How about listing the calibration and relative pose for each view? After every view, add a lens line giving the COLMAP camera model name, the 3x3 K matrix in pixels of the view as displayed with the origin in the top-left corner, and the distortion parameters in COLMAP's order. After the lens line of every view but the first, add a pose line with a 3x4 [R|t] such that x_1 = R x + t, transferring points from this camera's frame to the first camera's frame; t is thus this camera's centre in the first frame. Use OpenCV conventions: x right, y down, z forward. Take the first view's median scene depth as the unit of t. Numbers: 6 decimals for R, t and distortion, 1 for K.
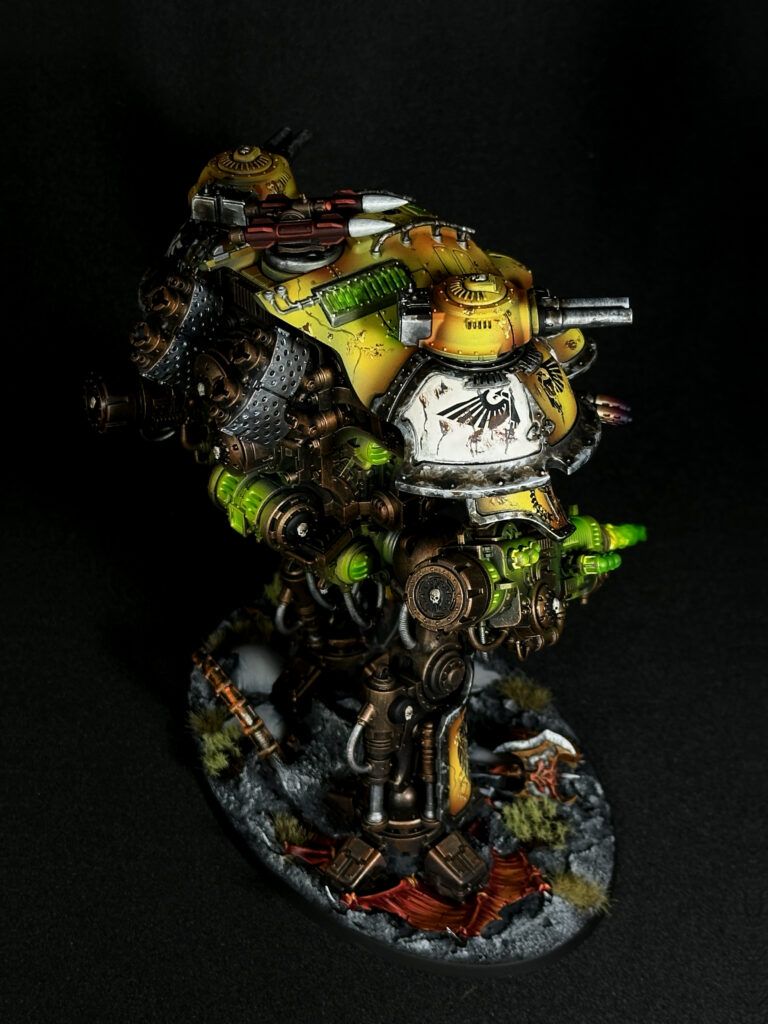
lens RADIAL K [[2044.8, 0, 384.0], [0, 2044.8, 512.0], [0, 0, 1]] dist [0.122556, 0.249062]
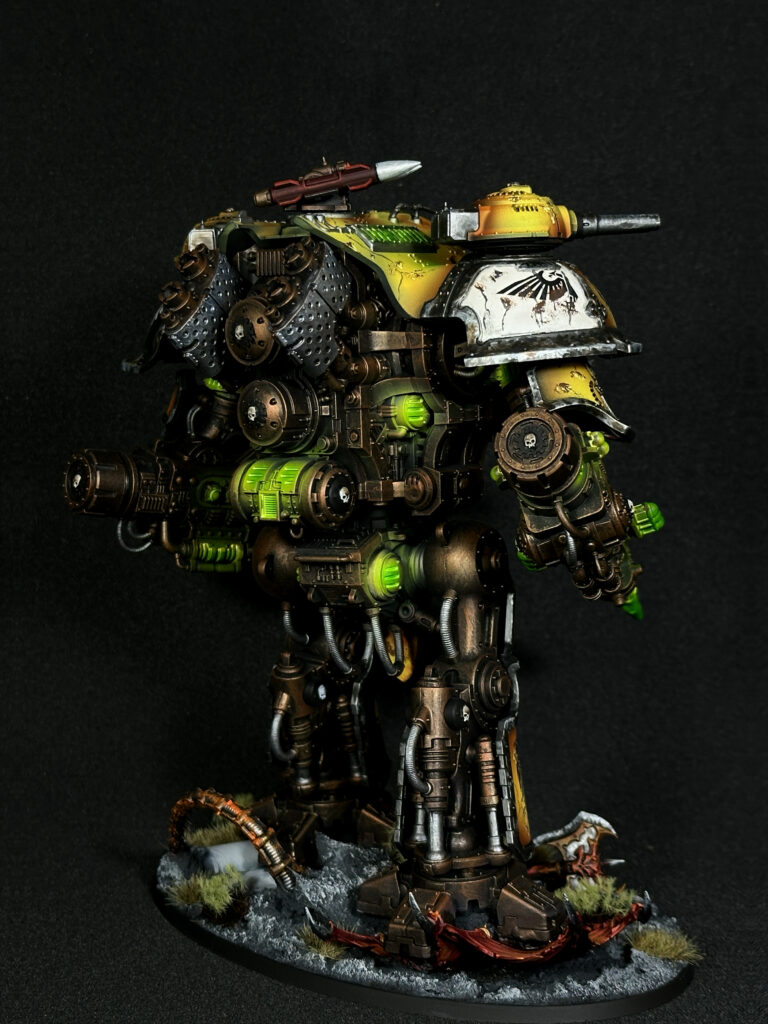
lens RADIAL K [[1940.5, 0, 384.0], [0, 1940.5, 512.0], [0, 0, 1]] dist [0.128946, 0.007493]
pose [[0.975597, -0.040941, 0.215719, -0.232236], [0.140913, 0.870192, -0.472132, 0.475774], [-0.168388, 0.491008, 0.854726, 0.245130]]
